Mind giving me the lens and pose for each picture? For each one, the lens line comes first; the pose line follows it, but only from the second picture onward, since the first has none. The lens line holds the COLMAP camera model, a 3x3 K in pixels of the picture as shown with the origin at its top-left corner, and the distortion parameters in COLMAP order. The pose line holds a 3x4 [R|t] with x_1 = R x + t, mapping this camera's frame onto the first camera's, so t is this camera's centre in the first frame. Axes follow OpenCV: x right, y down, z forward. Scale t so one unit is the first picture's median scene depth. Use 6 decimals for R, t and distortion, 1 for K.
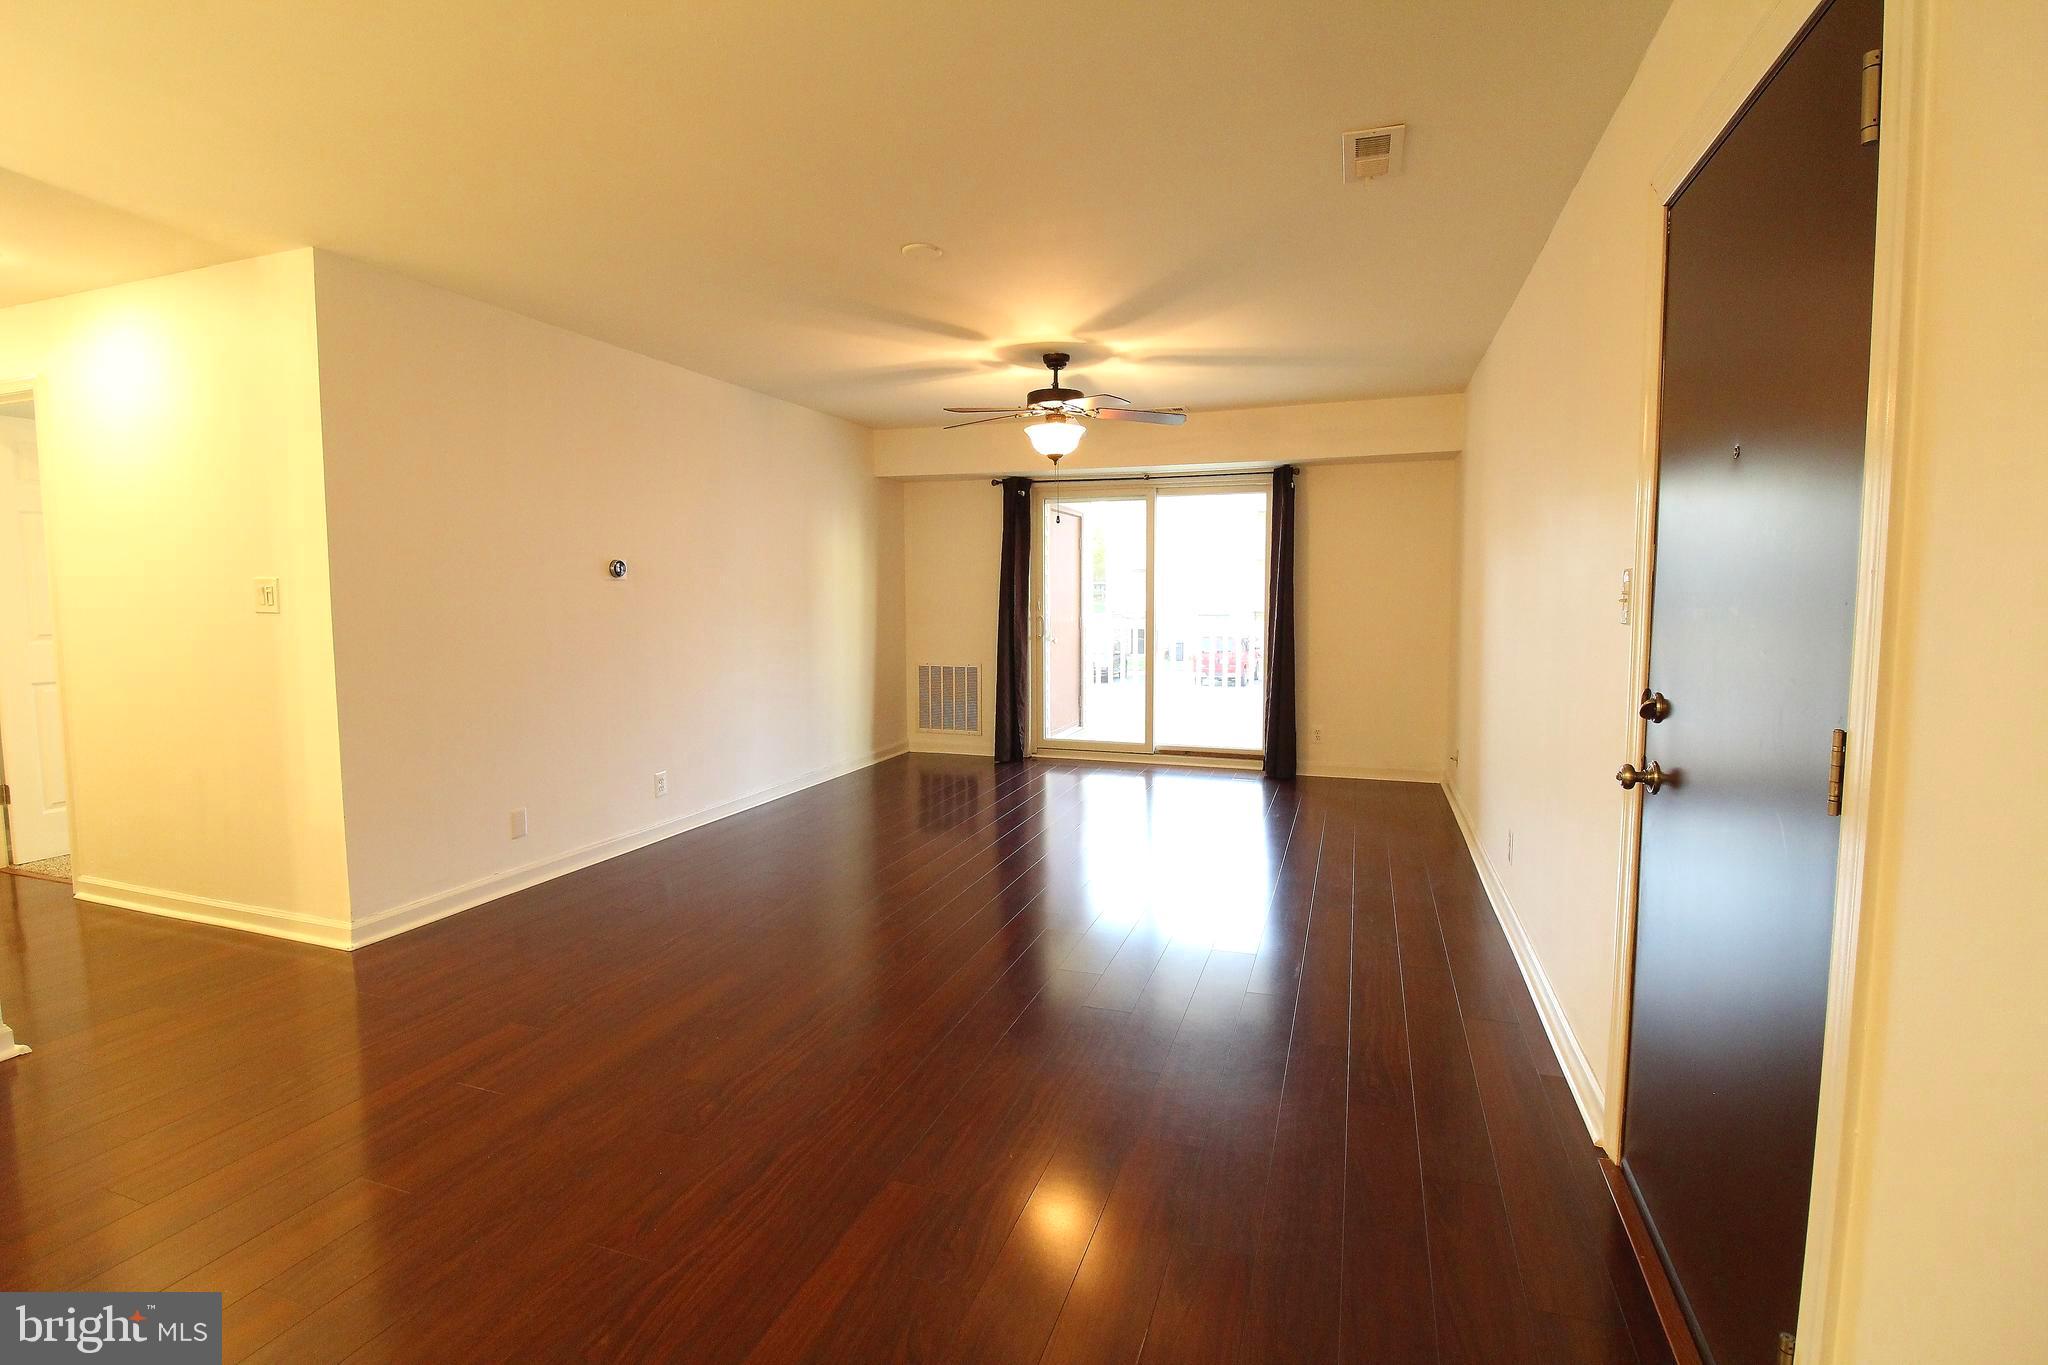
lens RADIAL K [[954.7, 0, 1024.0], [0, 954.7, 682.5], [0, 0, 1]] dist [0.000573, -0.000457]
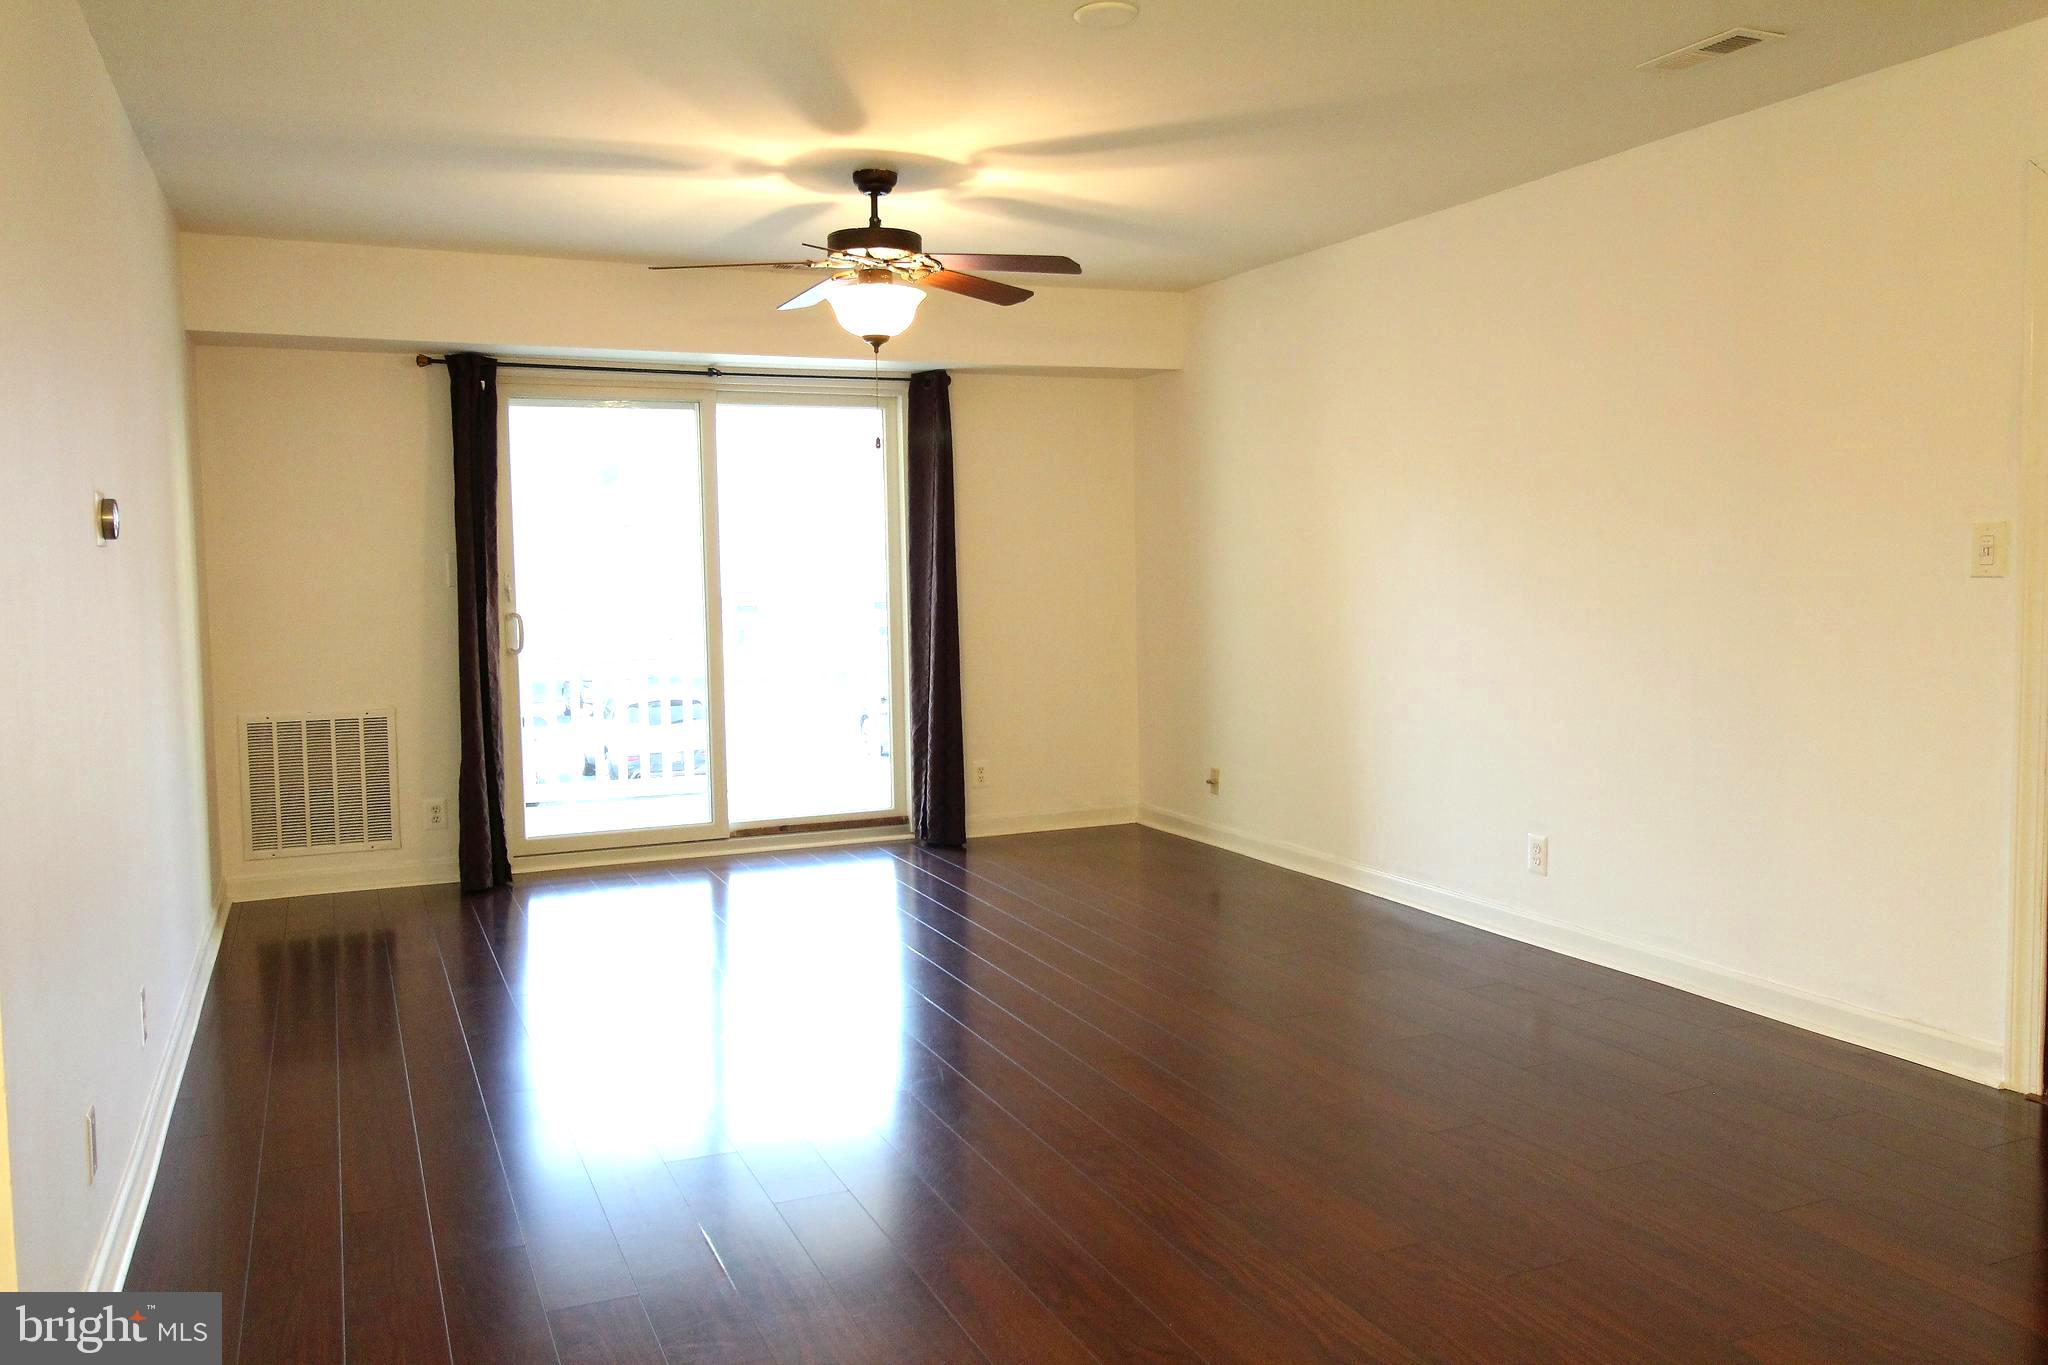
lens RADIAL K [[1634.2, 0, 1024.8], [0, 1634.2, 671.3], [0, 0, 1]] dist [0.025414, -0.000372]
pose [[0.734152, -0.057393, 0.676555, -0.412977], [0.079143, 0.996862, -0.001316, -0.012585], [-0.674357, 0.054511, 0.736391, 0.127003]]
